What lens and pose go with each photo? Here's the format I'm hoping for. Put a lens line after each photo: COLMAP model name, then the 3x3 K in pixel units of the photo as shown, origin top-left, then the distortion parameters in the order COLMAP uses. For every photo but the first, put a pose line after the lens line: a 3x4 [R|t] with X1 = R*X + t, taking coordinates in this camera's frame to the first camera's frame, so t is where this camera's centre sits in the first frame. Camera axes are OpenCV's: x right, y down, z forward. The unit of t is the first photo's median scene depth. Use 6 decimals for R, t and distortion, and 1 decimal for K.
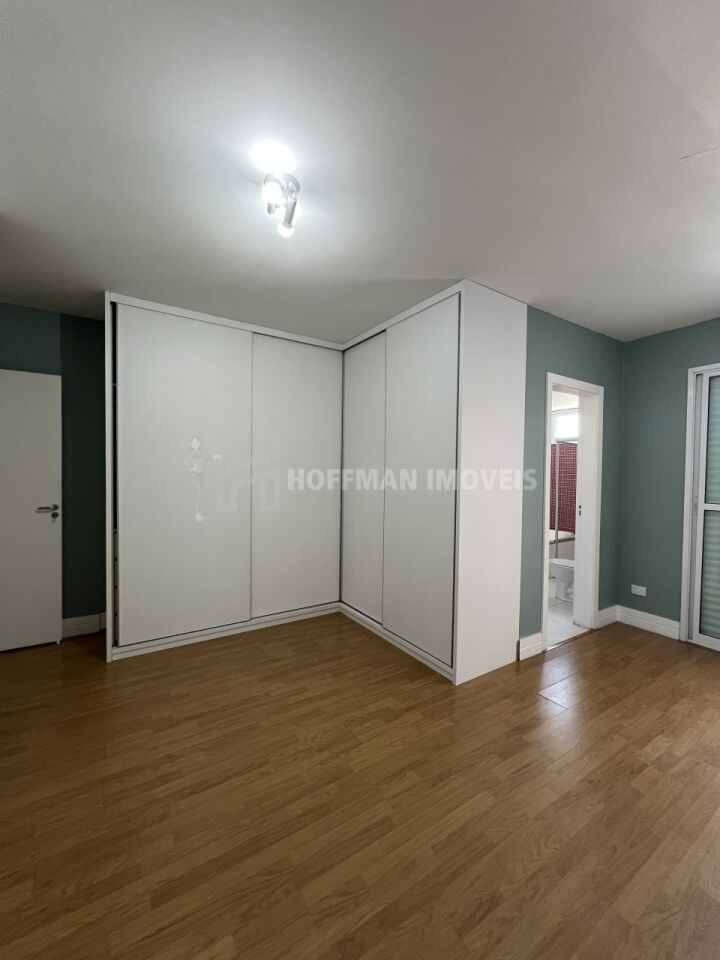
lens RADIAL K [[383.8, 0, 358.0], [0, 383.8, 477.9], [0, 0, 1]] dist [-0.002085, 0.000349]
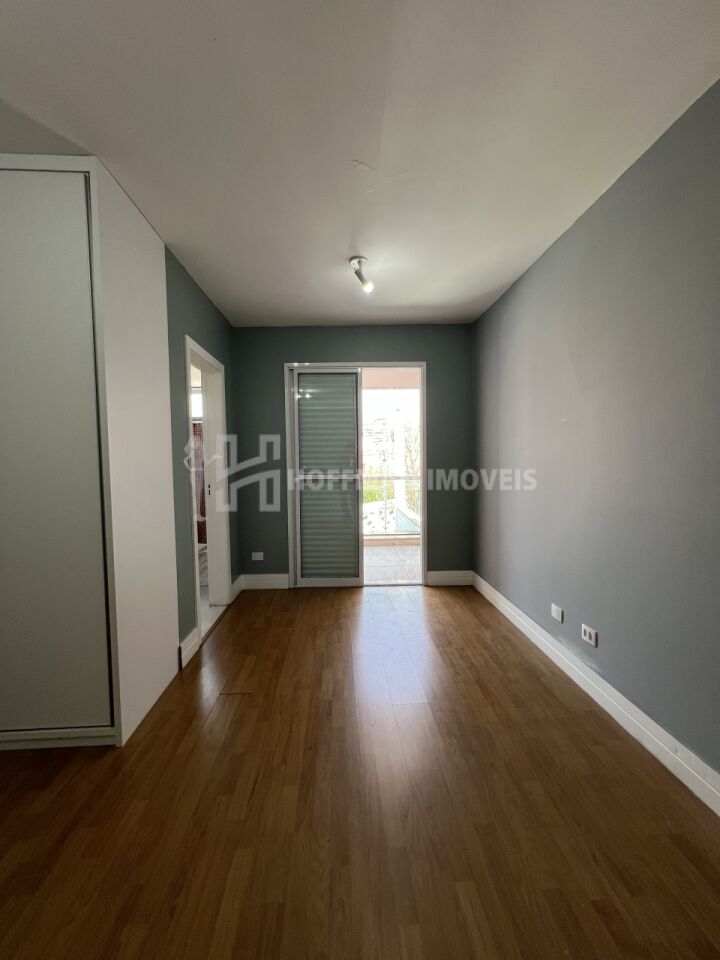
lens RADIAL K [[383.8, 0, 357.2], [0, 383.8, 480.5], [0, 0, 1]] dist [-0.002085, 0.000349]
pose [[0.494859, -0.069491, 0.866190, -0.115532], [0.034659, 0.997583, 0.060231, 0.021077], [-0.868282, 0.000215, 0.496071, 0.277116]]
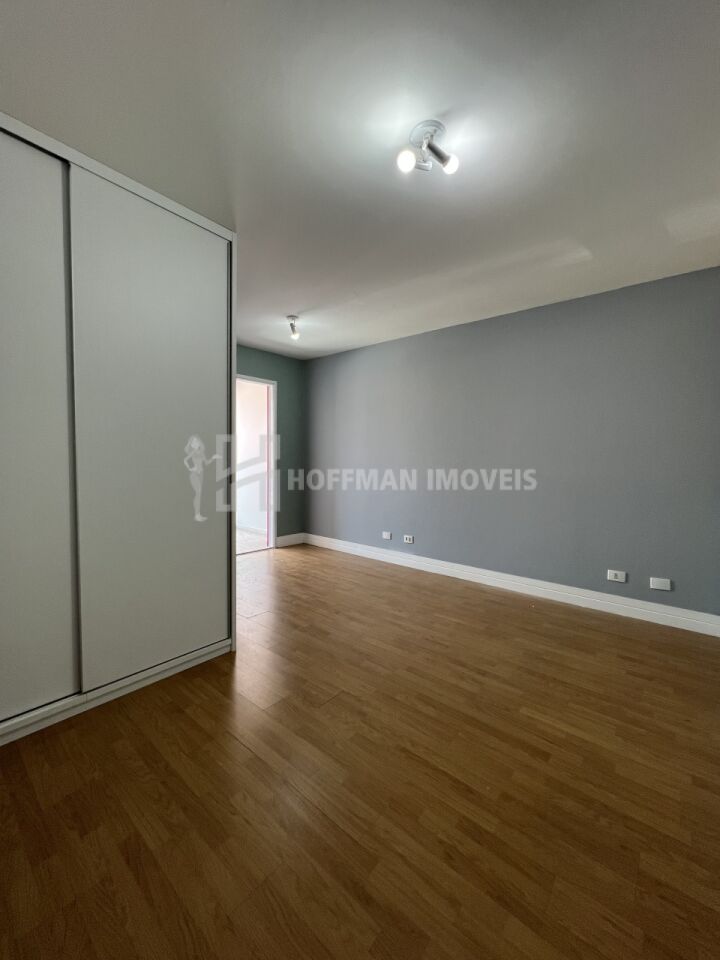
lens RADIAL K [[383.8, 0, 361.3], [0, 383.8, 476.0], [0, 0, 1]] dist [-0.002085, 0.000349]
pose [[-0.297973, -0.060107, 0.952680, -0.785164], [-0.003614, 0.998079, 0.061841, 0.029851], [-0.954567, 0.014984, -0.297618, 1.013167]]
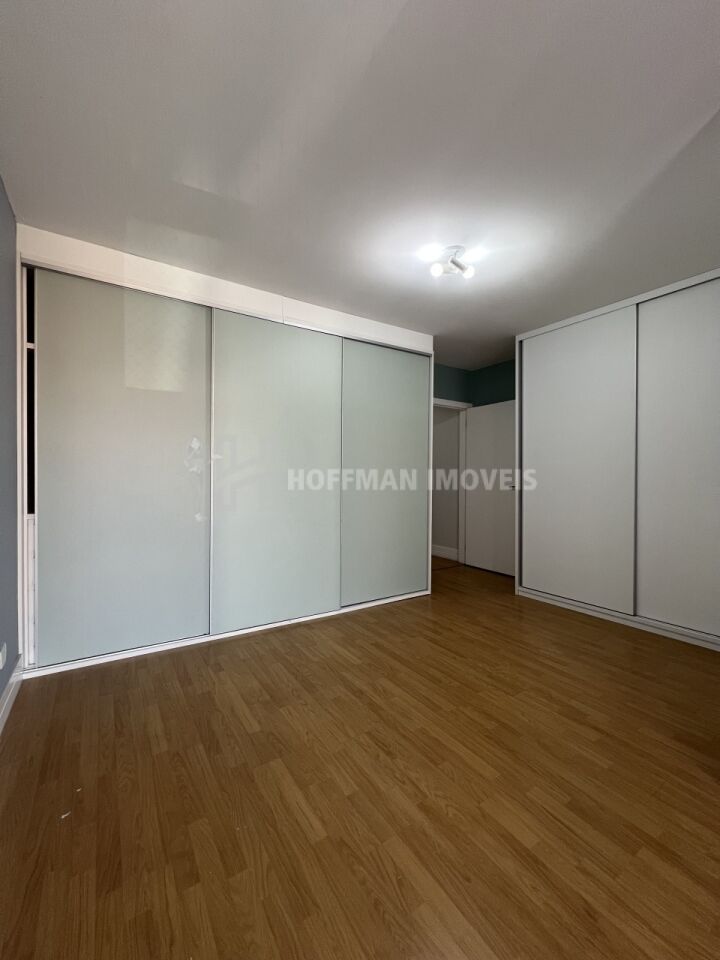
lens RADIAL K [[383.8, 0, 356.6], [0, 383.8, 479.8], [0, 0, 1]] dist [-0.002085, 0.000349]
pose [[0.009983, -0.004810, -0.999939, 0.866243], [-0.018030, 0.999825, -0.004989, 0.083338], [0.999788, 0.018079, 0.009895, 0.438150]]
